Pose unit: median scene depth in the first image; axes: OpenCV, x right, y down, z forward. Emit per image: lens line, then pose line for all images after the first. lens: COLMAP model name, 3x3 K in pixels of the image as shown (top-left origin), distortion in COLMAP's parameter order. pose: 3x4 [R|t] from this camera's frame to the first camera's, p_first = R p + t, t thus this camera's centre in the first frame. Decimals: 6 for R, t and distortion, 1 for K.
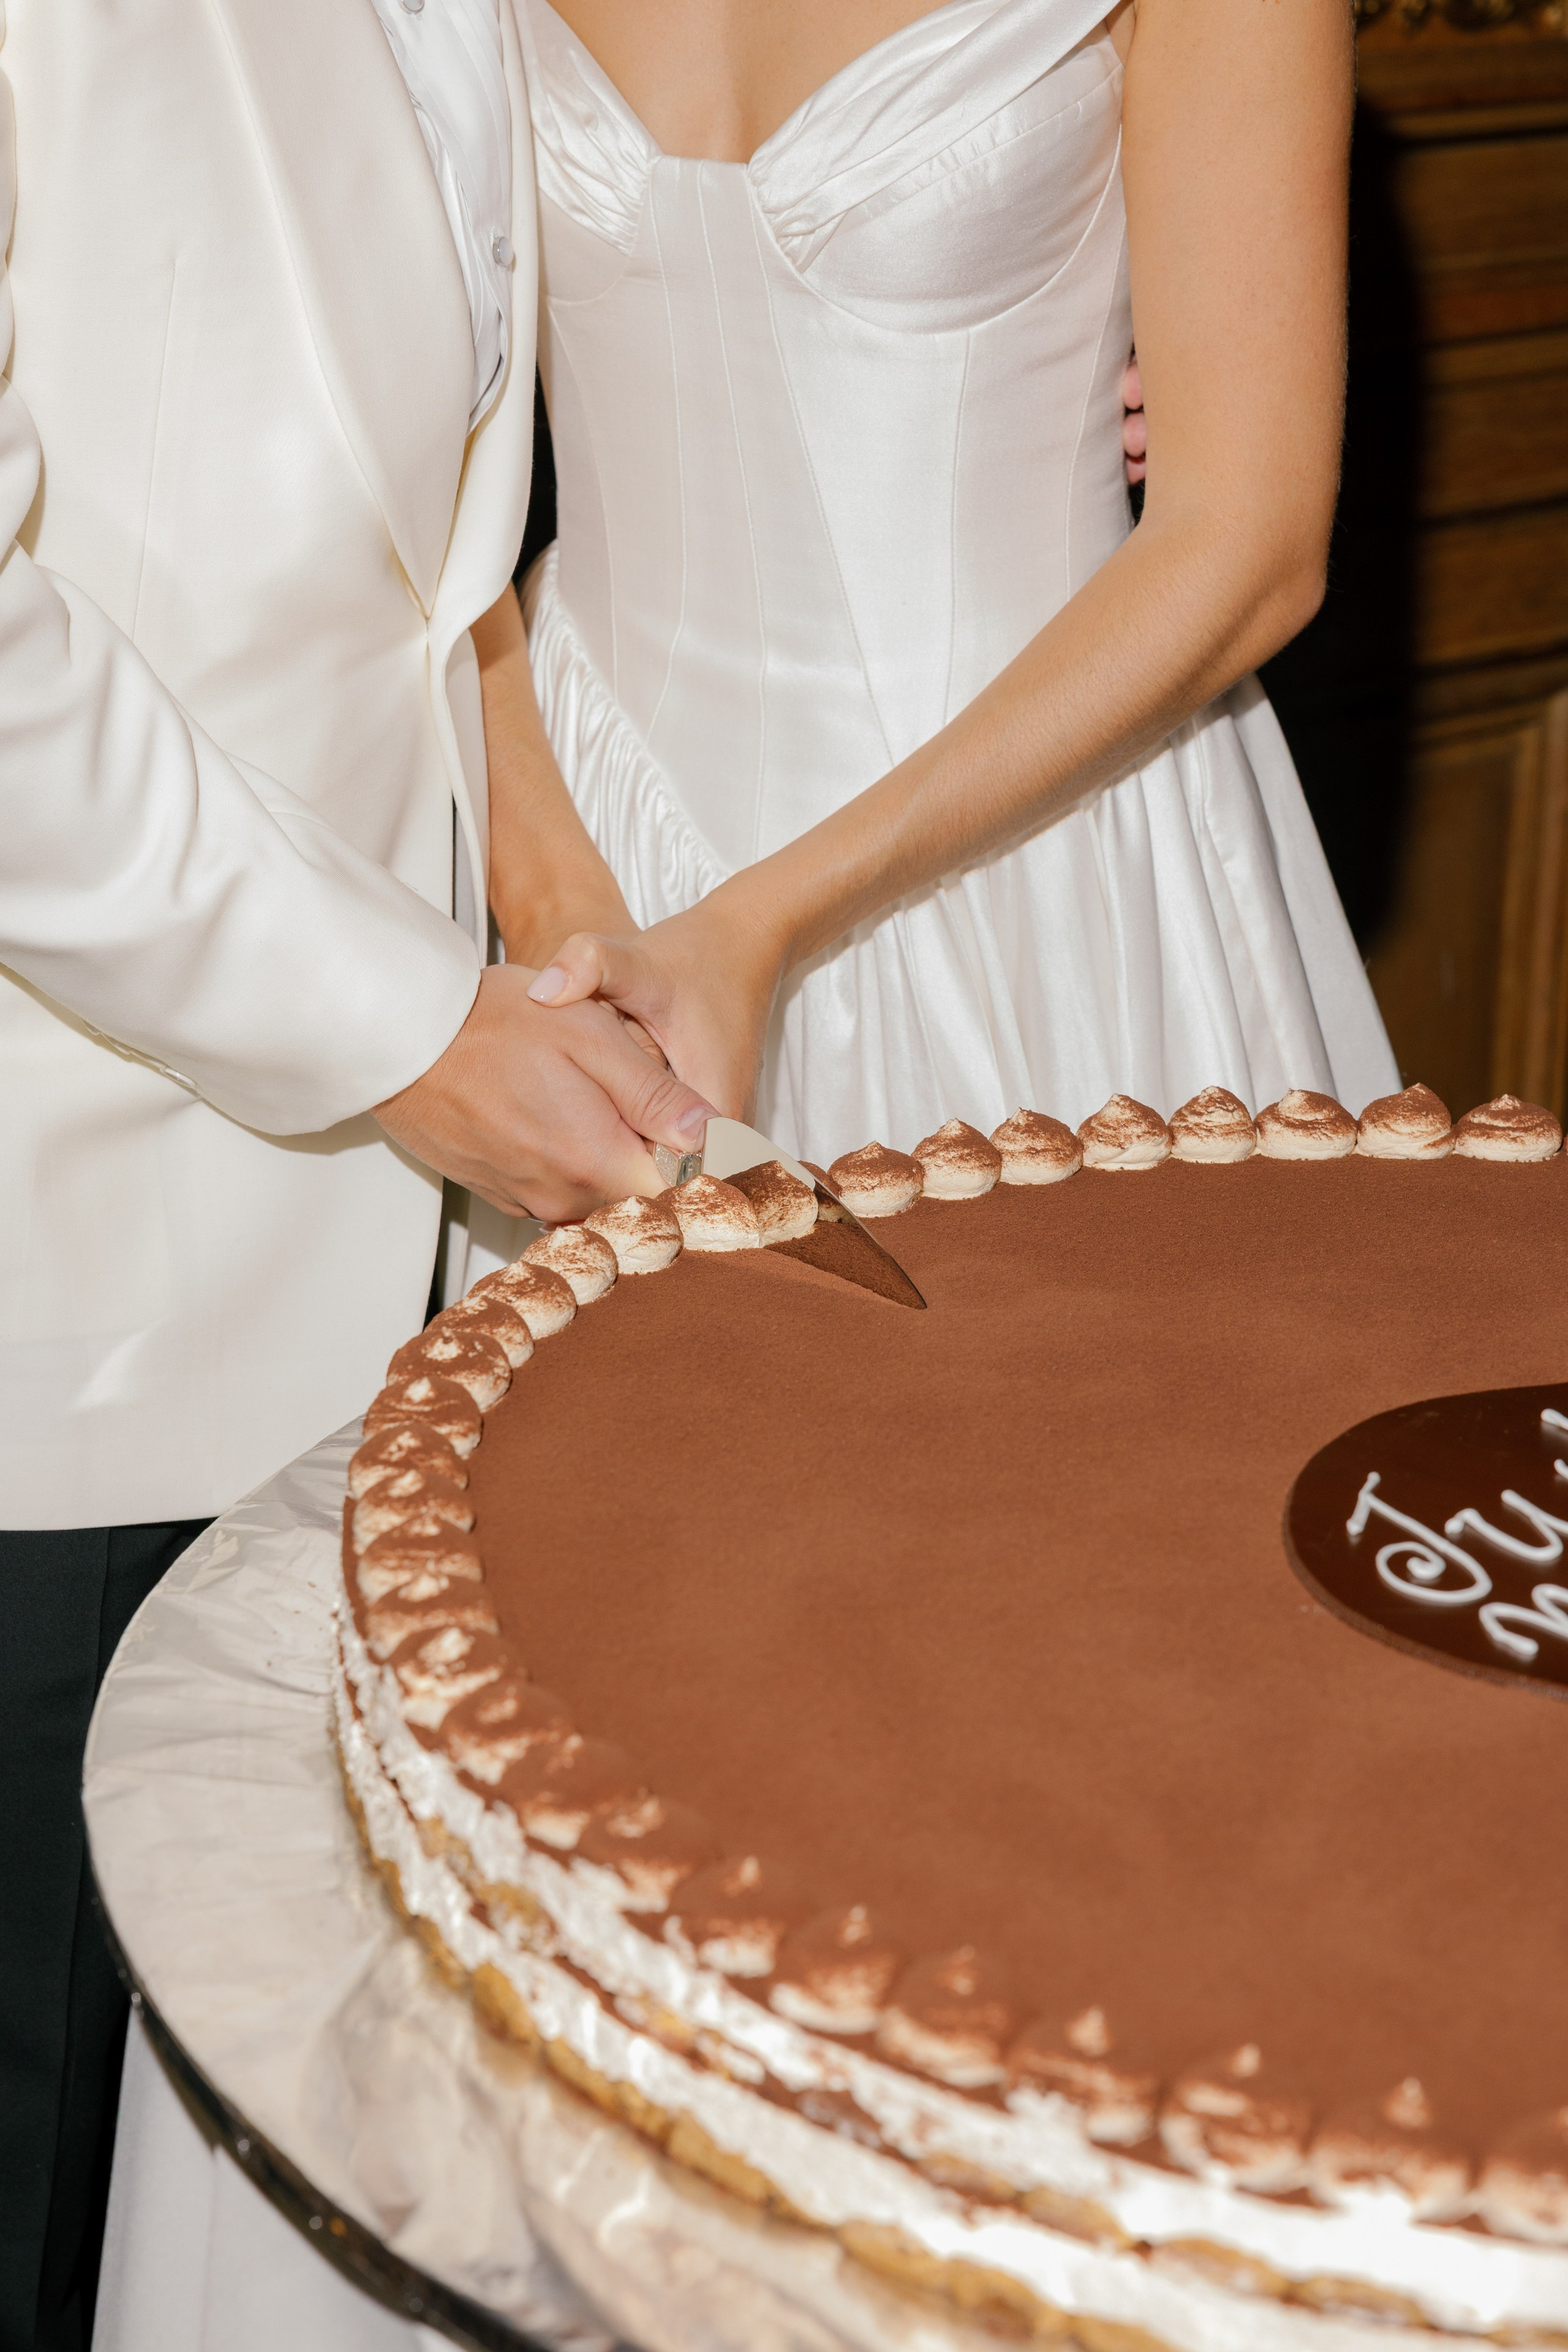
lens RADIAL K [[4645.0, 0, 782.8], [0, 4645.0, 1181.5], [0, 0, 1]] dist [0.005507, 0.187019]
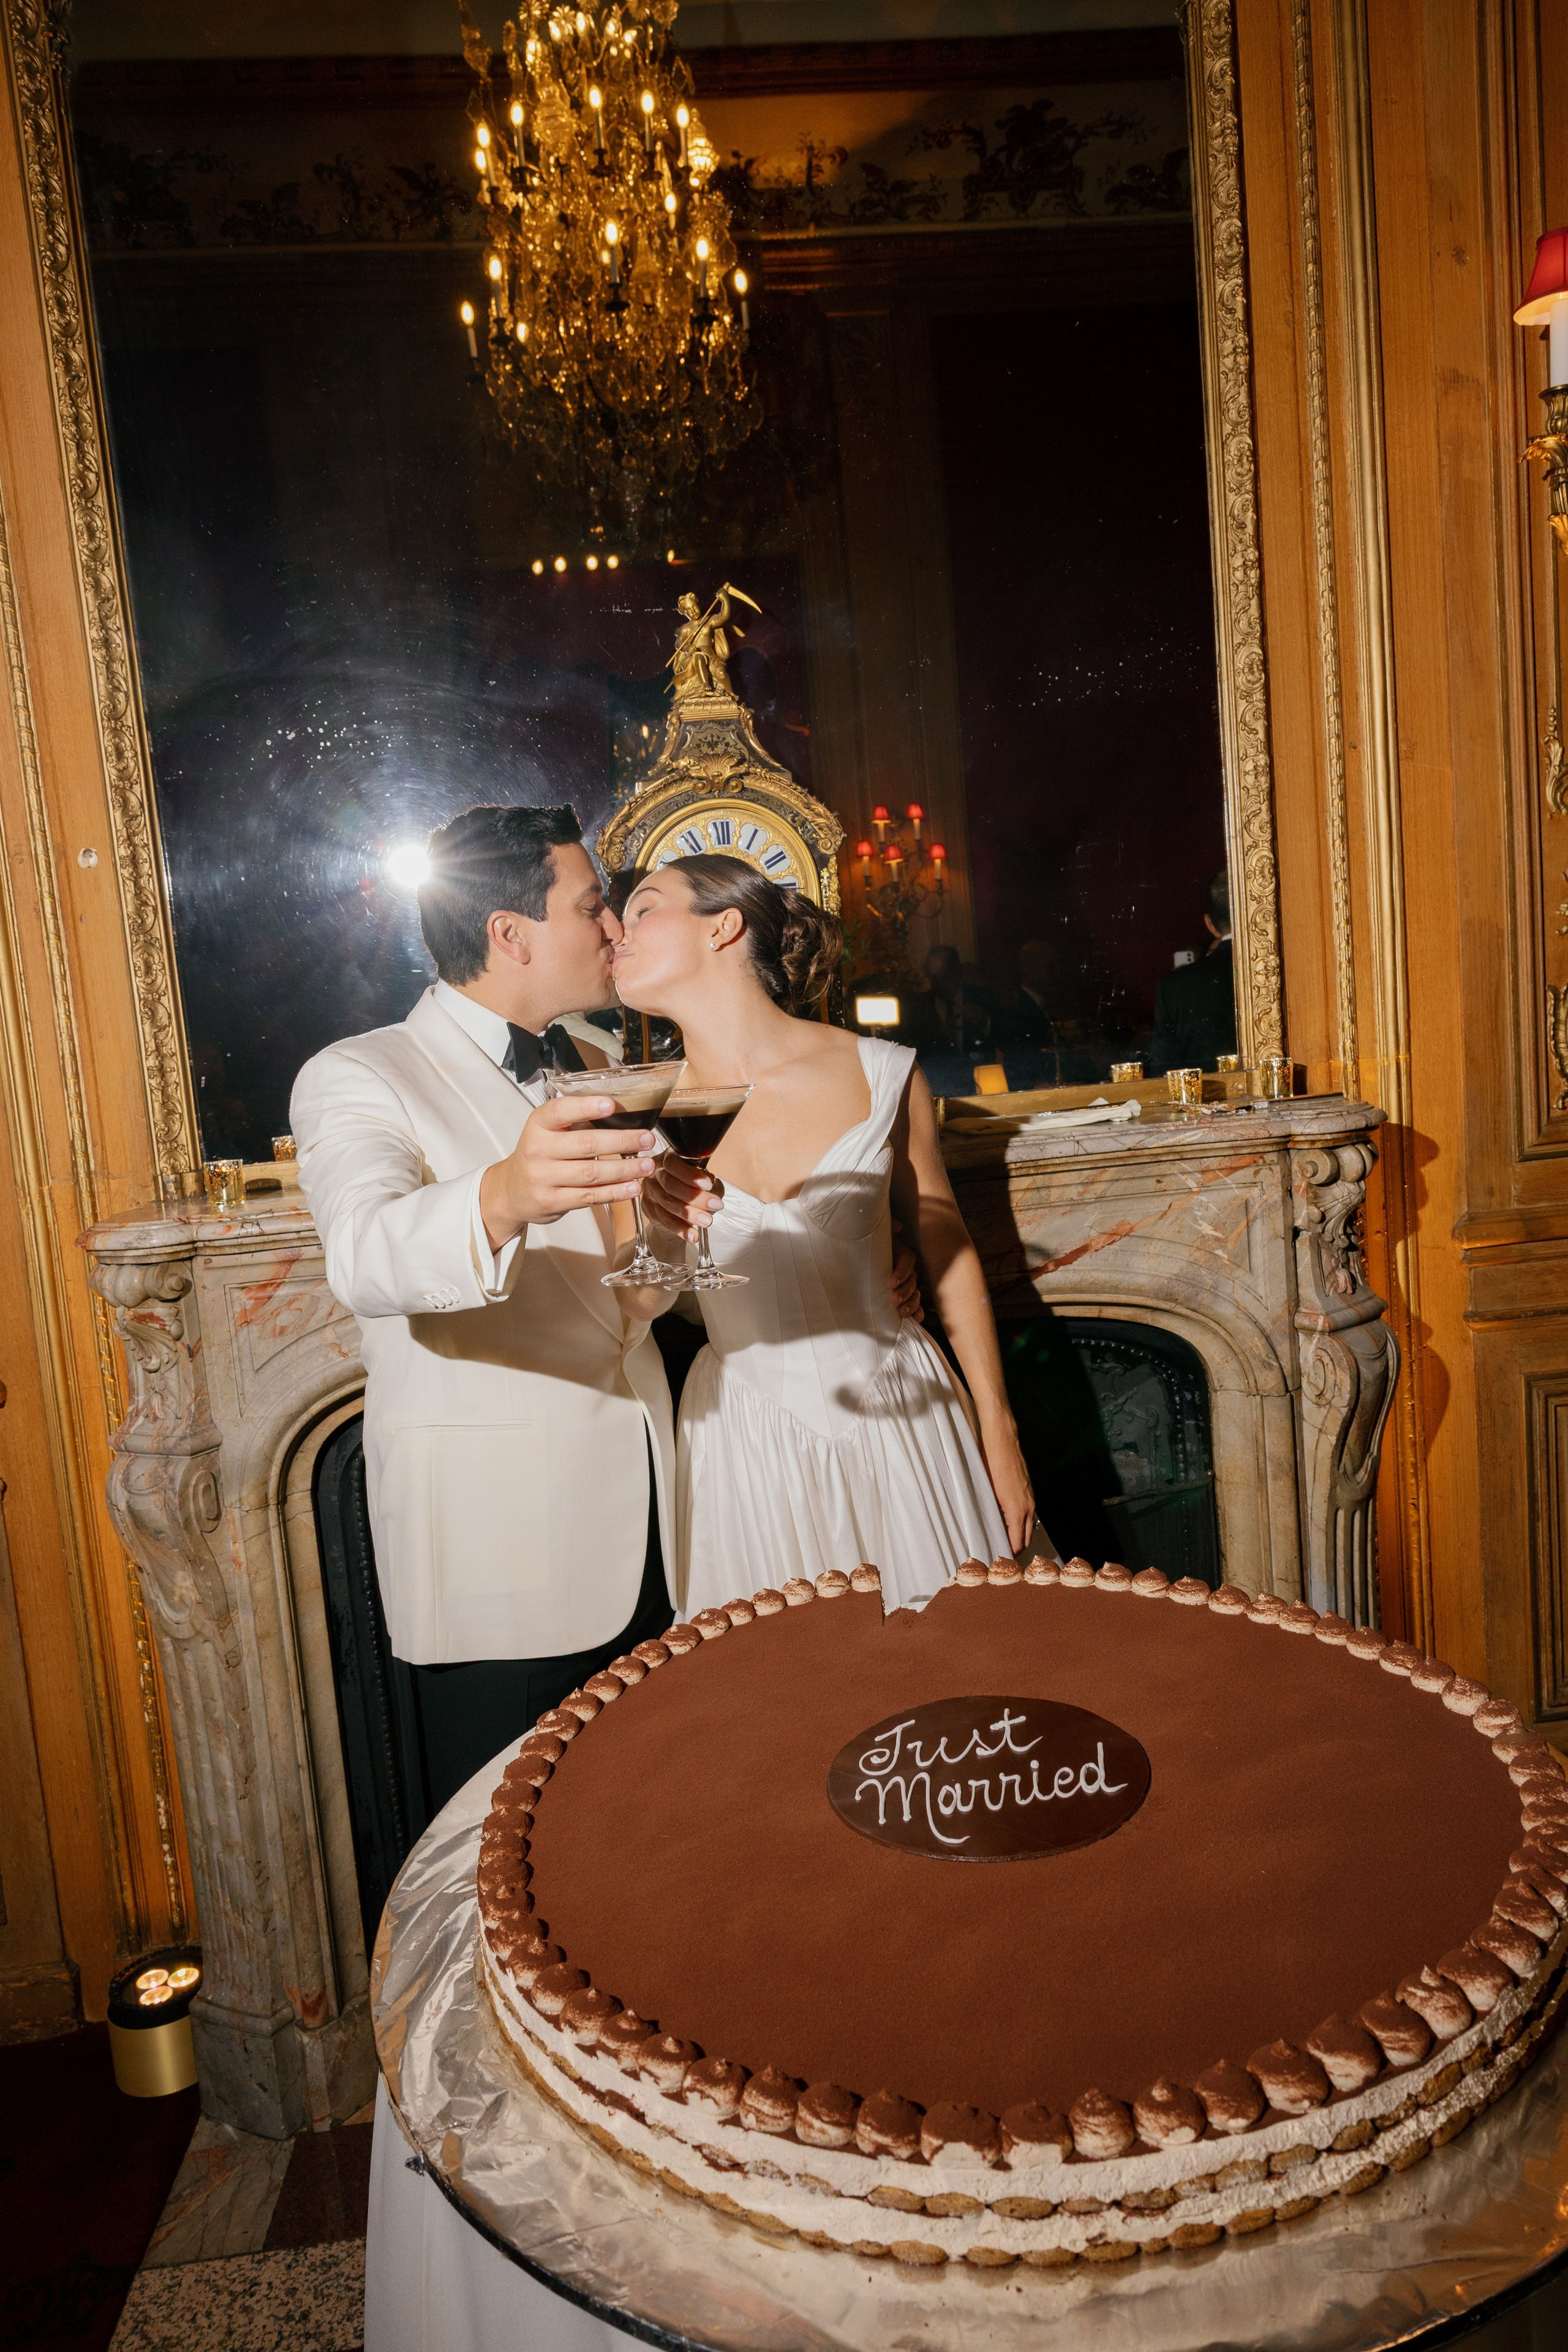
lens RADIAL K [[1614.4, 0, 780.2], [0, 1614.4, 1165.0], [0, 0, 1]] dist [0.013417, 0.003281]
pose [[0.775799, -0.006194, -0.630950, 0.766190], [-0.095838, 0.987193, -0.127531, -0.151126], [0.623659, 0.159407, 0.765270, 0.180617]]
